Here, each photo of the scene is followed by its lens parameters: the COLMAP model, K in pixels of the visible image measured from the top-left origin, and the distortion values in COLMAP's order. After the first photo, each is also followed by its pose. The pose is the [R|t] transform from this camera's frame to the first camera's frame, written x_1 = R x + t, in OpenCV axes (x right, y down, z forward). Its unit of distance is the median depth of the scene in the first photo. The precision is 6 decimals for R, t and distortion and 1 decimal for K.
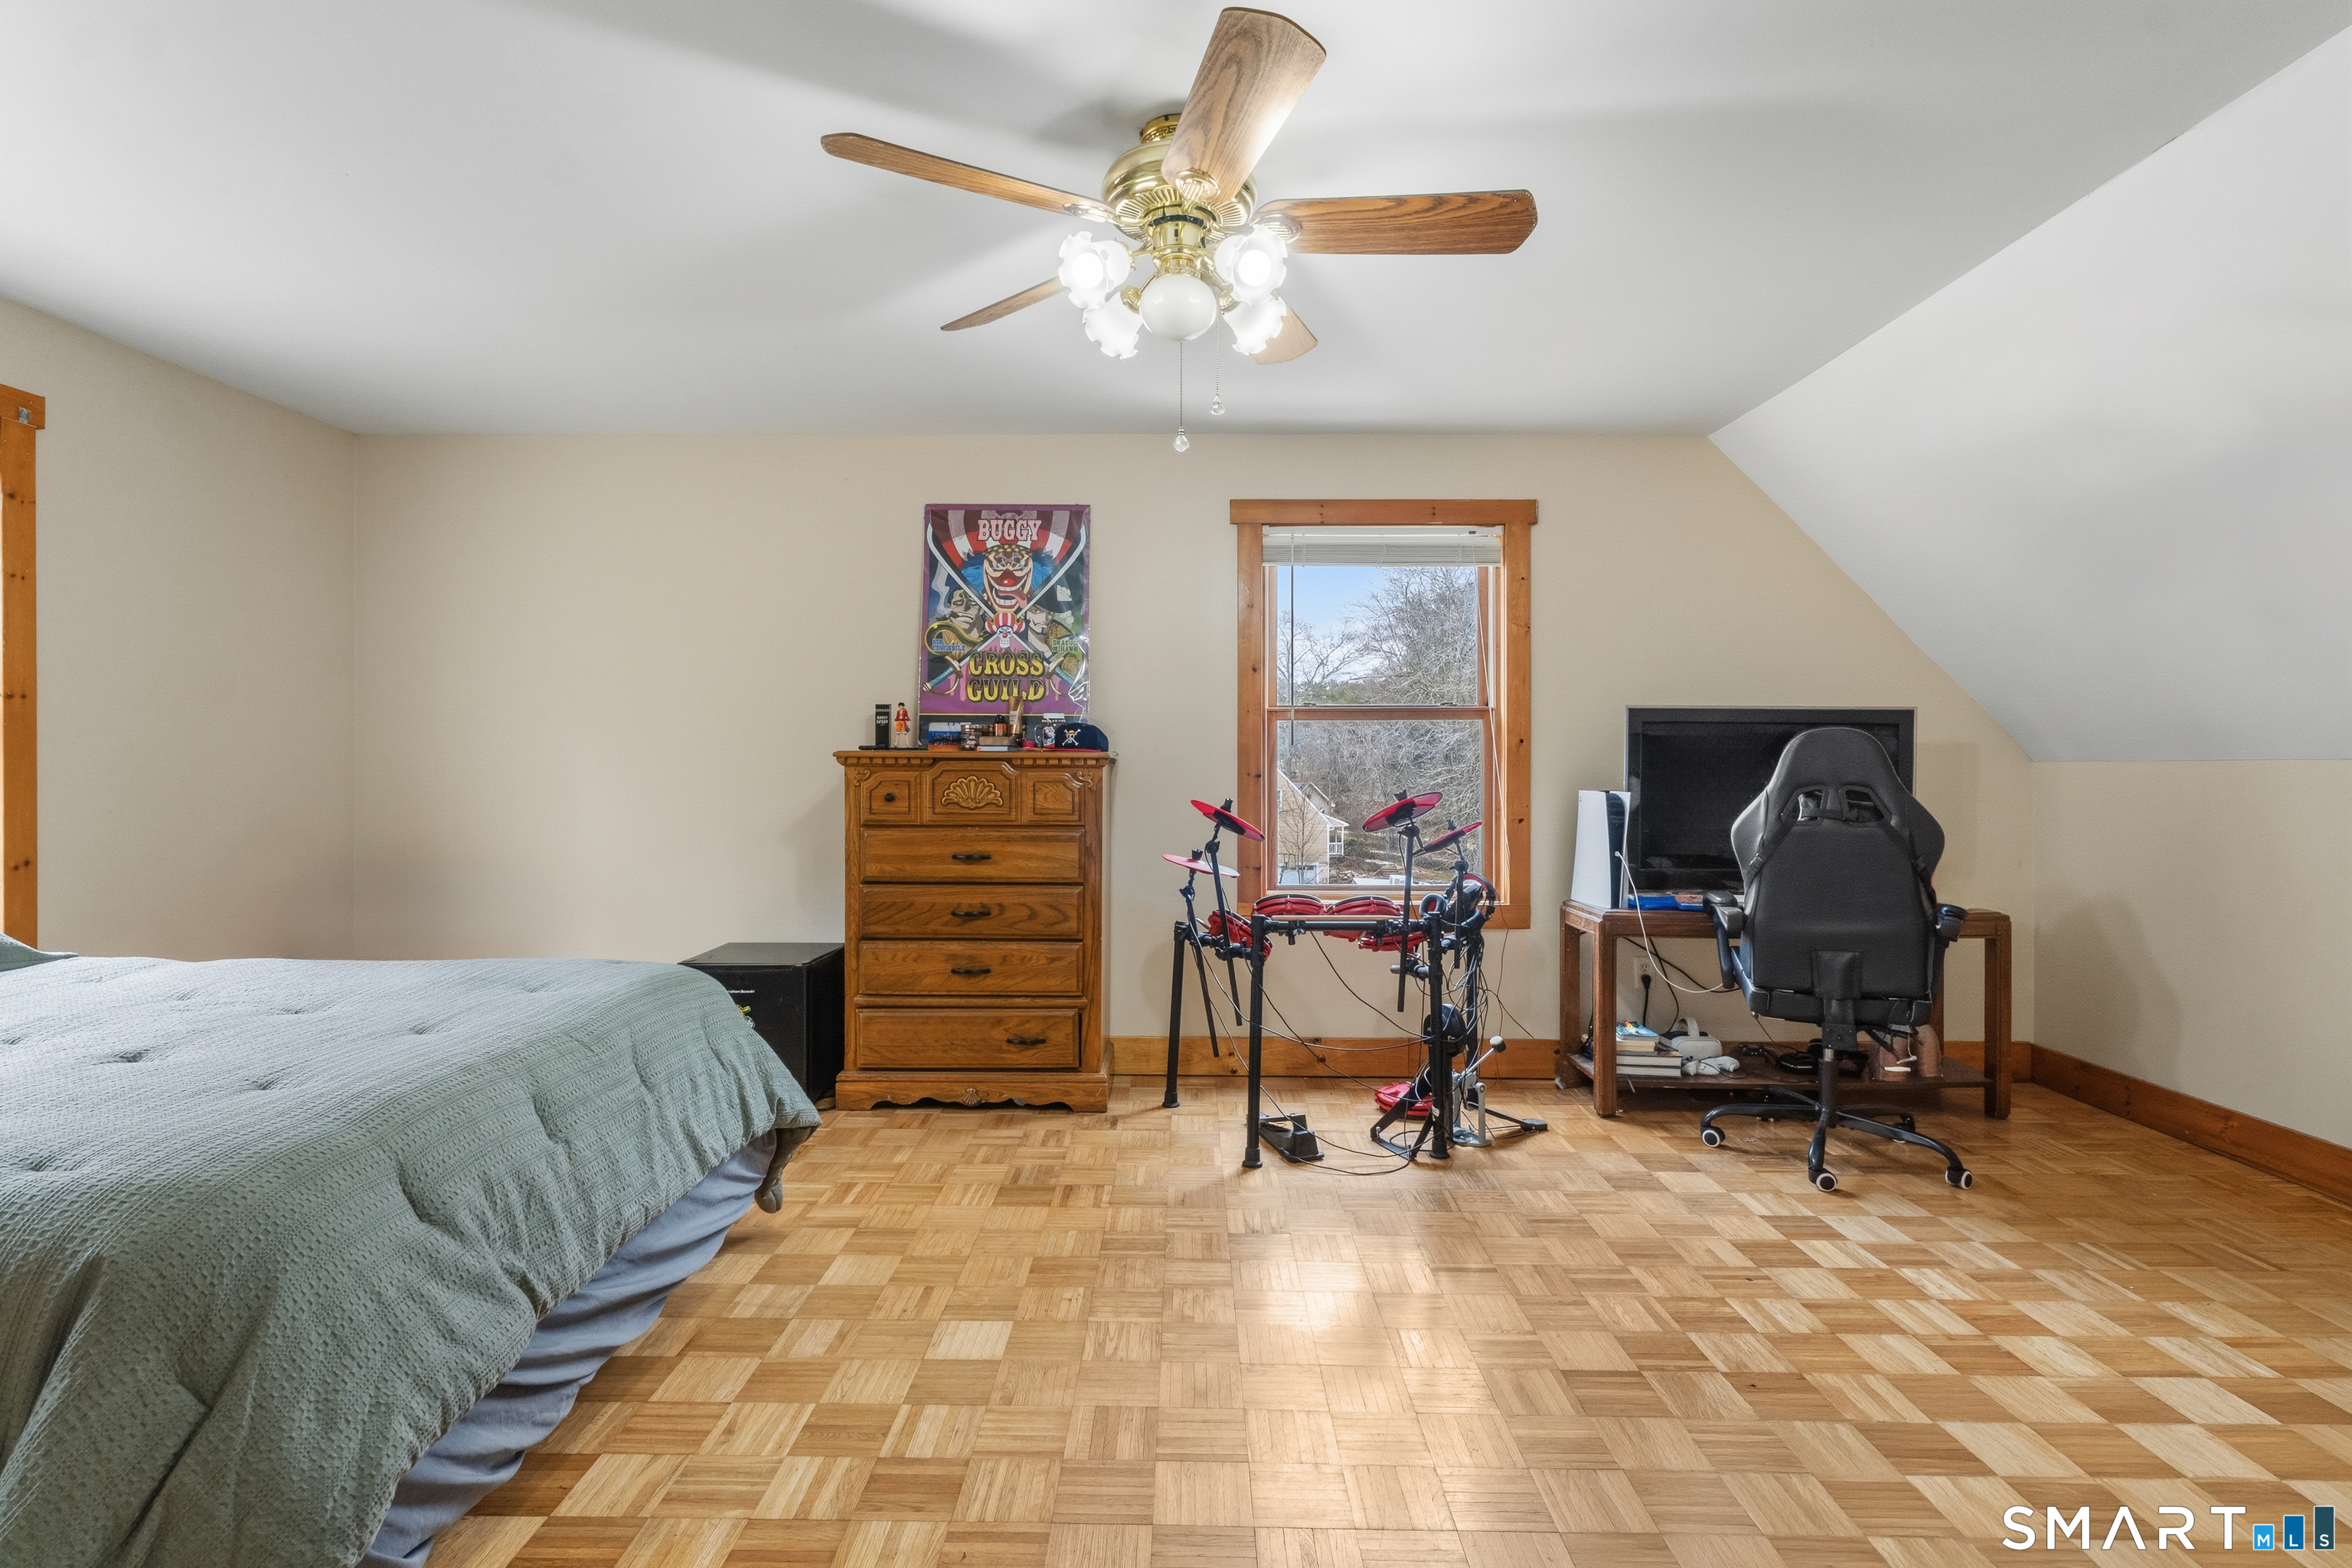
lens RADIAL K [[1117.6, 0, 1174.6], [0, 1117.6, 779.1], [0, 0, 1]] dist [-0.001425, -0.000730]
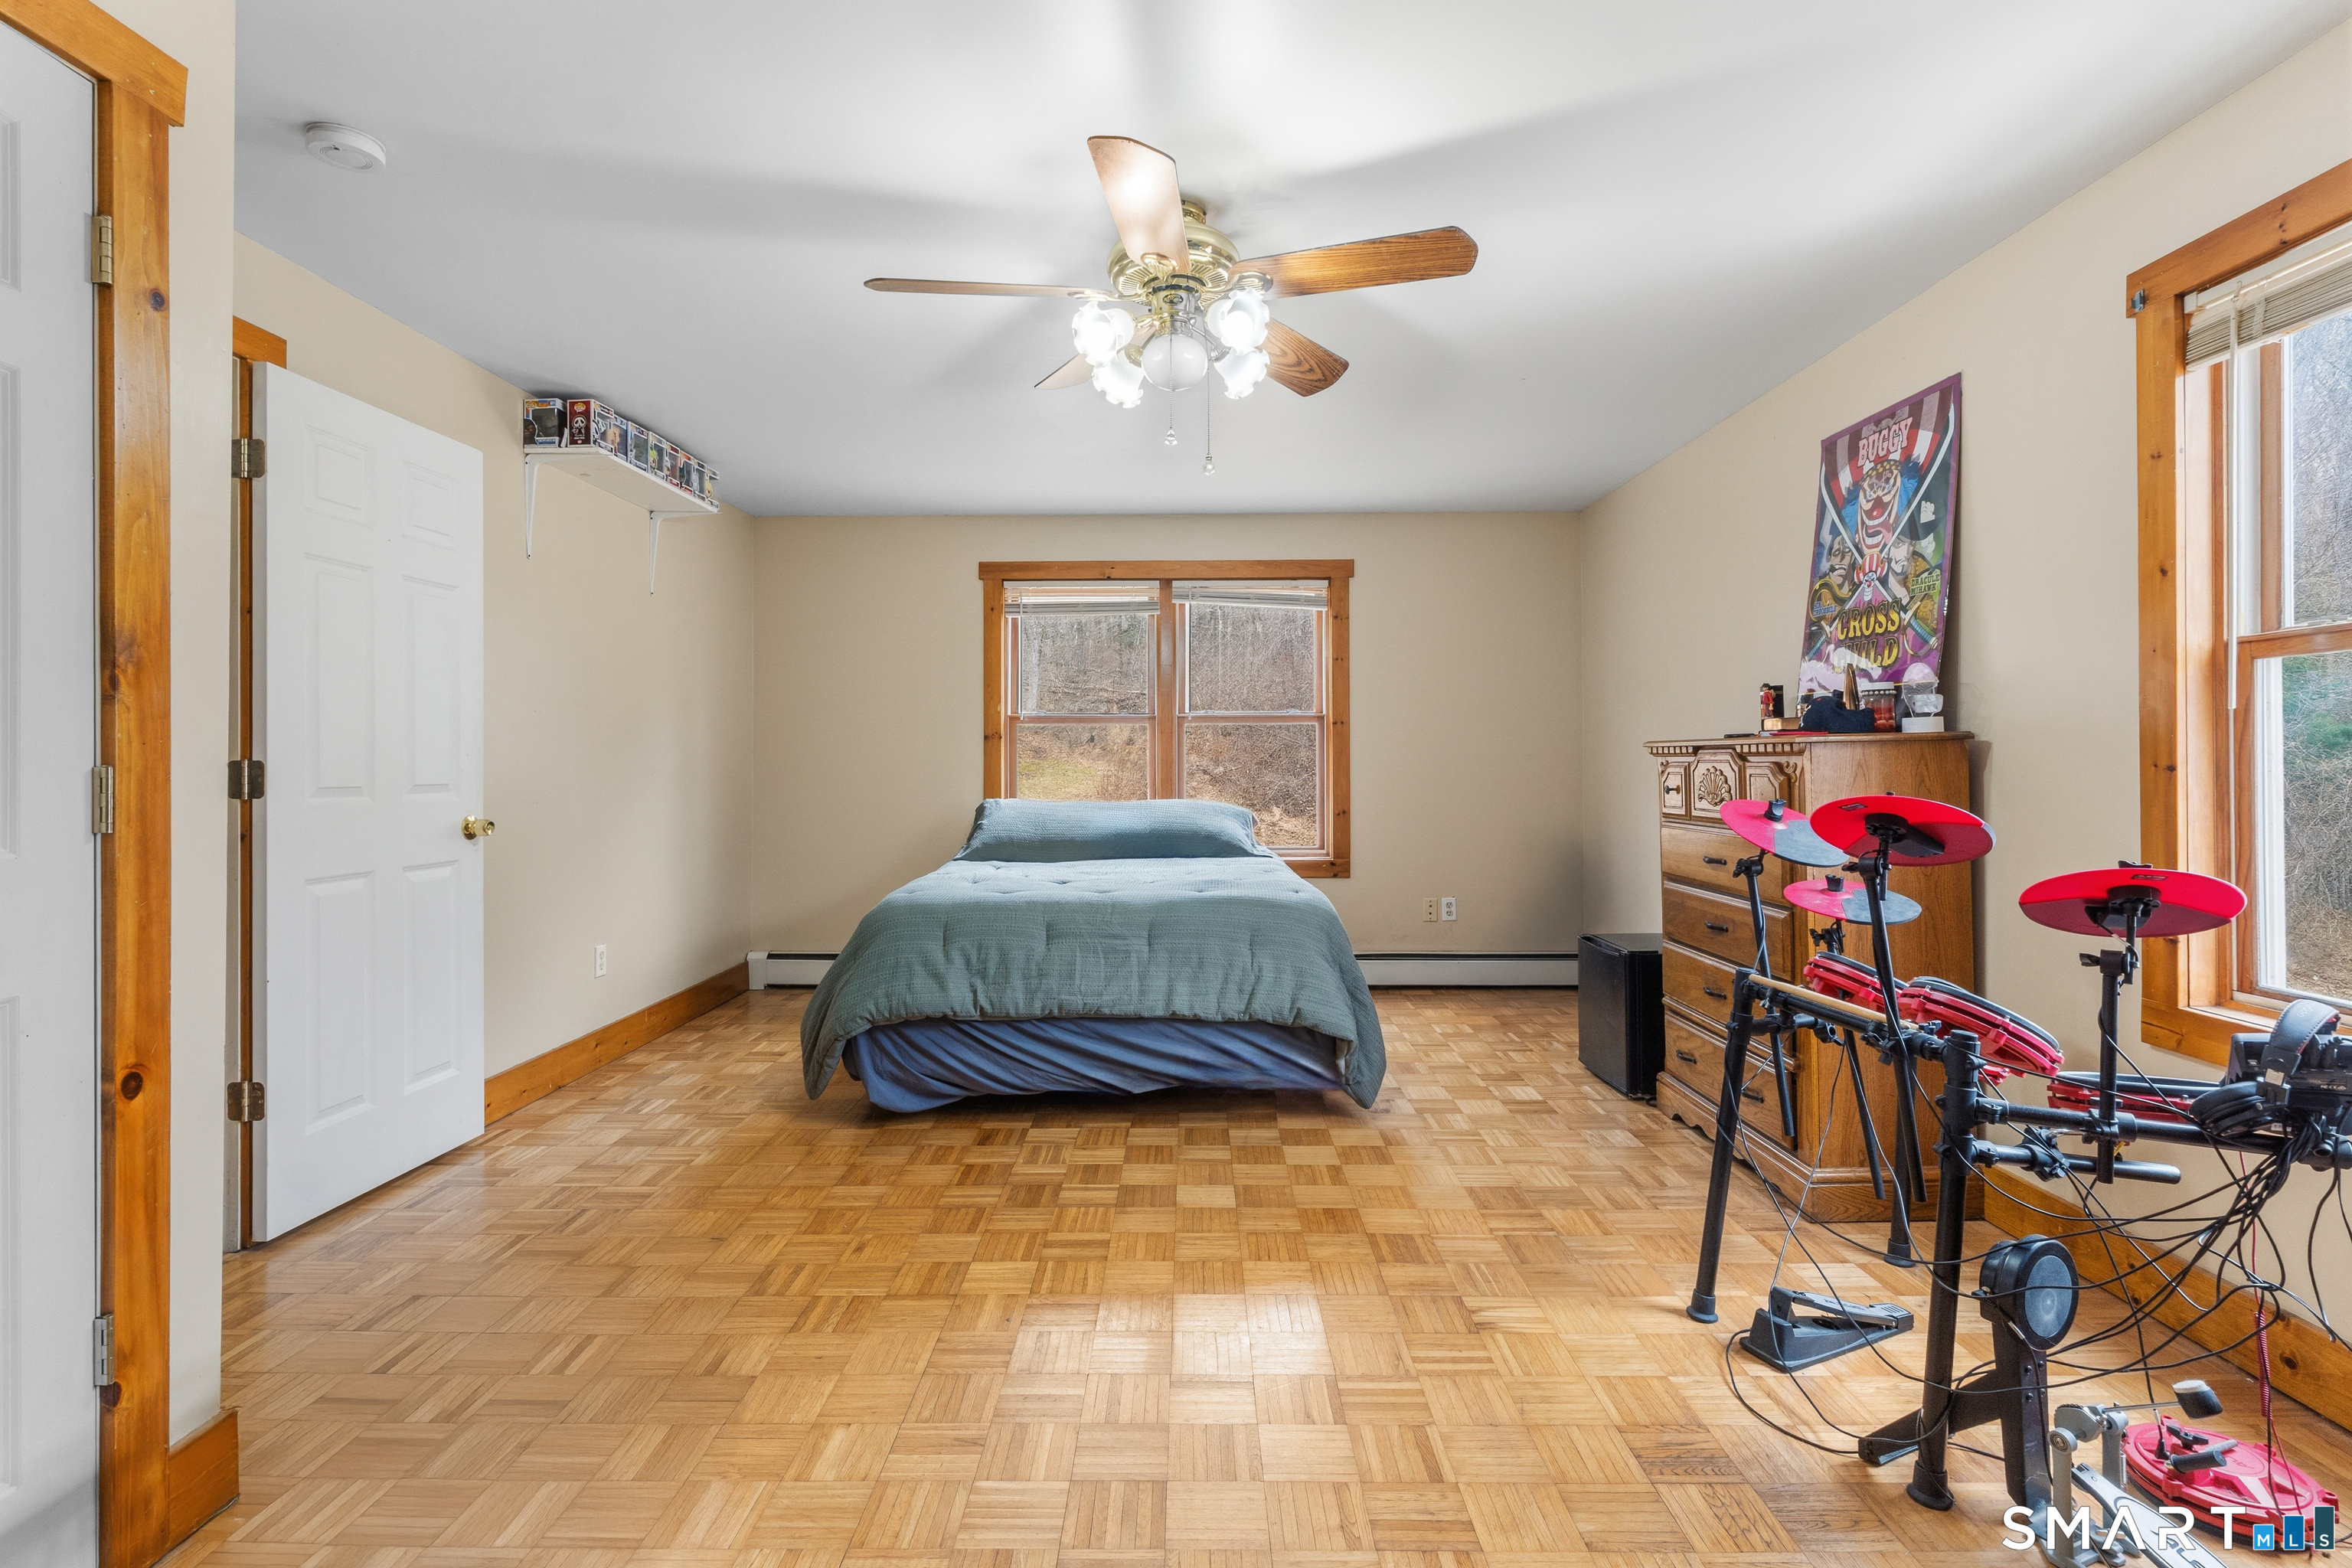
lens RADIAL K [[1117.6, 0, 1174.7], [0, 1117.6, 768.1], [0, 0, 1]] dist [-0.001425, -0.000730]
pose [[-0.004034, 0.004381, -0.999982, 0.616178], [-0.001590, 0.999989, 0.004387, -0.004915], [0.999991, 0.001608, -0.004027, 0.525811]]
